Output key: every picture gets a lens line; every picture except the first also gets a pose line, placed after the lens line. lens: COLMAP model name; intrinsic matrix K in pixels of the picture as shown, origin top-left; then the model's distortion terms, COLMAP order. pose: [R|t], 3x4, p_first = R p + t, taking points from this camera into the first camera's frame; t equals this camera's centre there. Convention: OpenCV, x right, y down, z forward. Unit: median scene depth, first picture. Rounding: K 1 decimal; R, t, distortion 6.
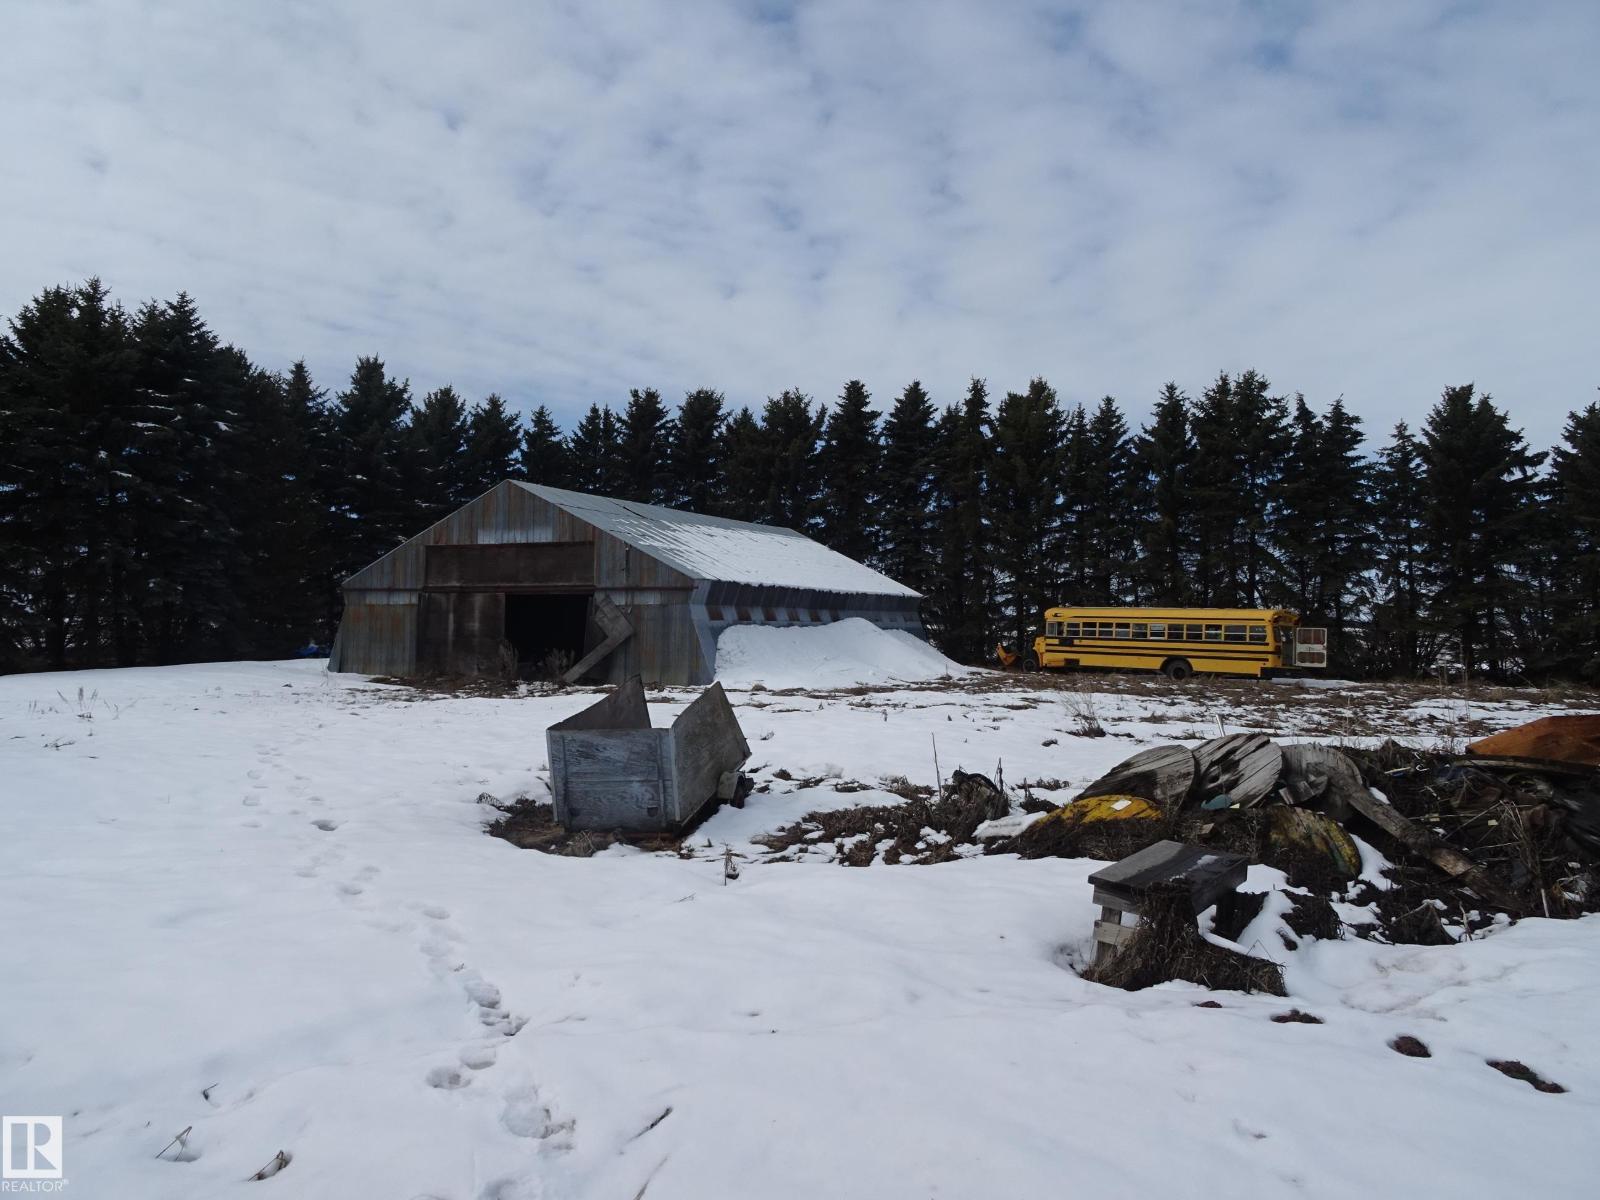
lens RADIAL K [[1186.2, 0, 803.4], [0, 1186.2, 576.7], [0, 0, 1]] dist [0.011917, 0.003890]
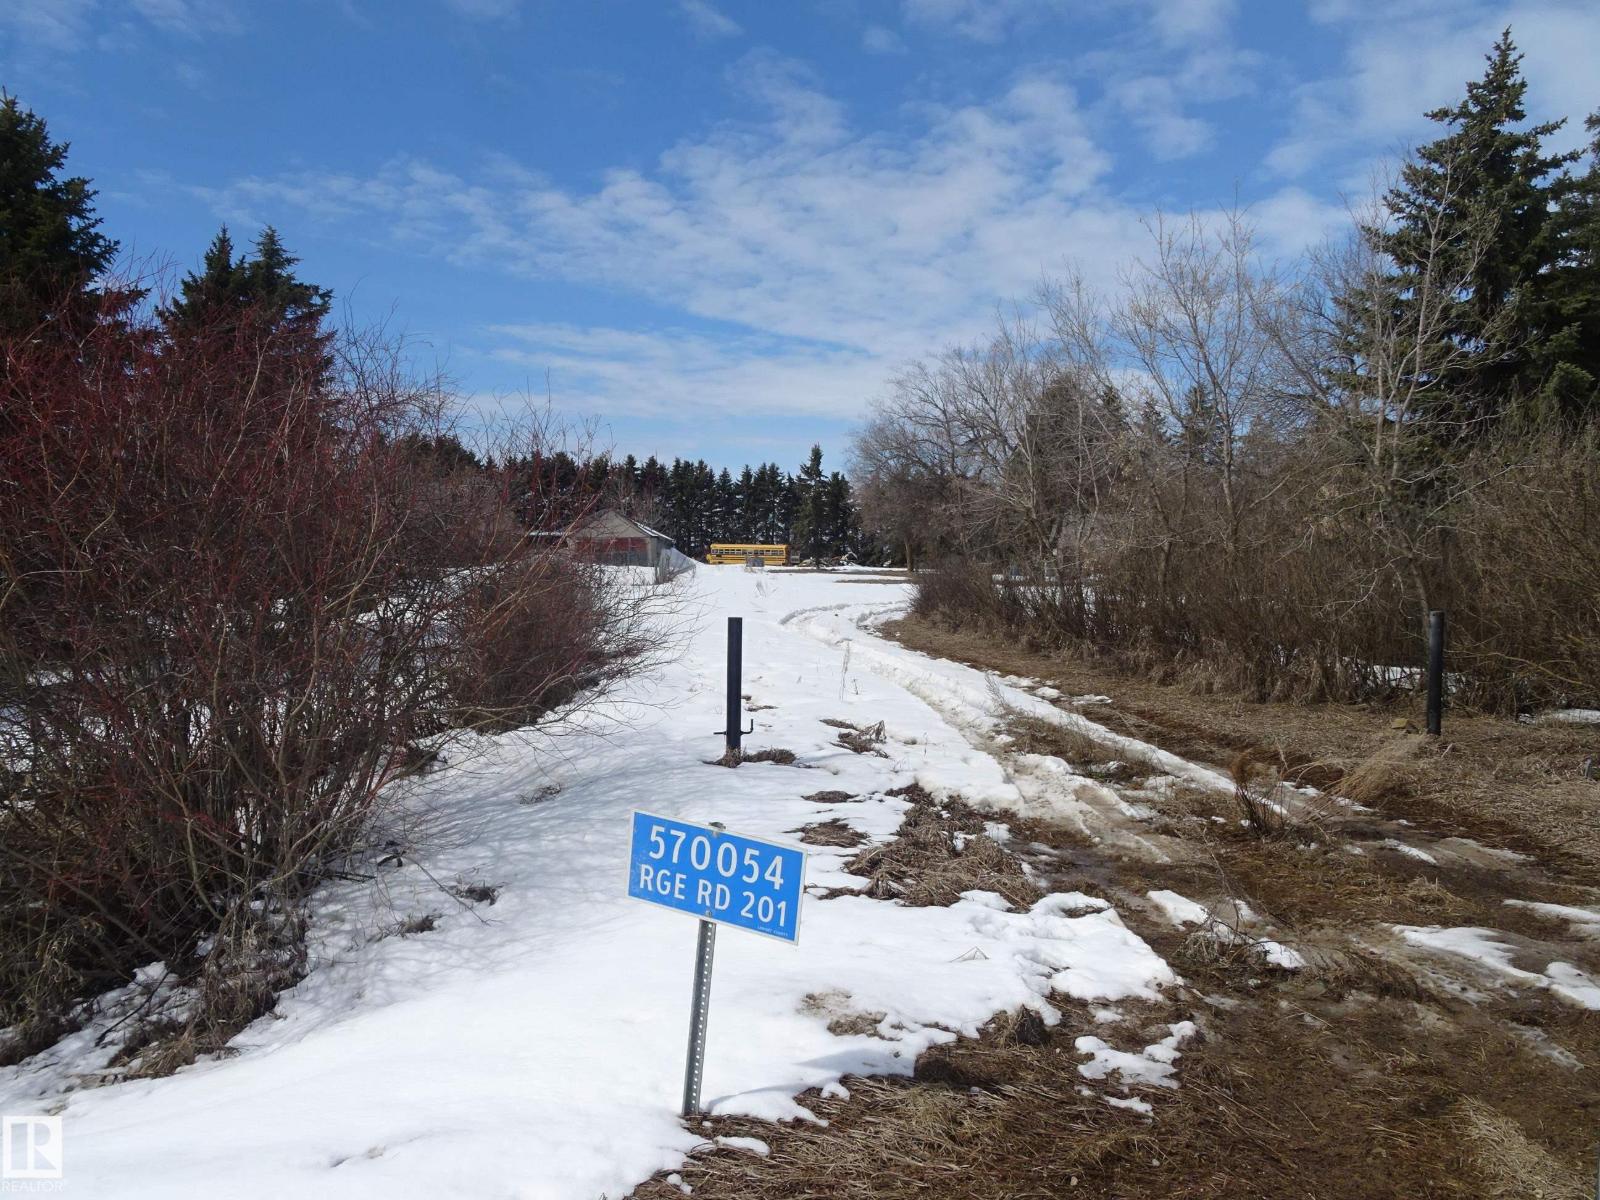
lens RADIAL K [[1174.9, 0, 802.2], [0, 1174.9, 582.8], [0, 0, 1]] dist [0.006712, 0.006622]
pose [[0.882991, -0.005165, 0.469361, -0.989424], [-0.022552, 0.998318, 0.053412, -0.039348], [-0.468847, -0.057748, 0.881390, -1.716147]]
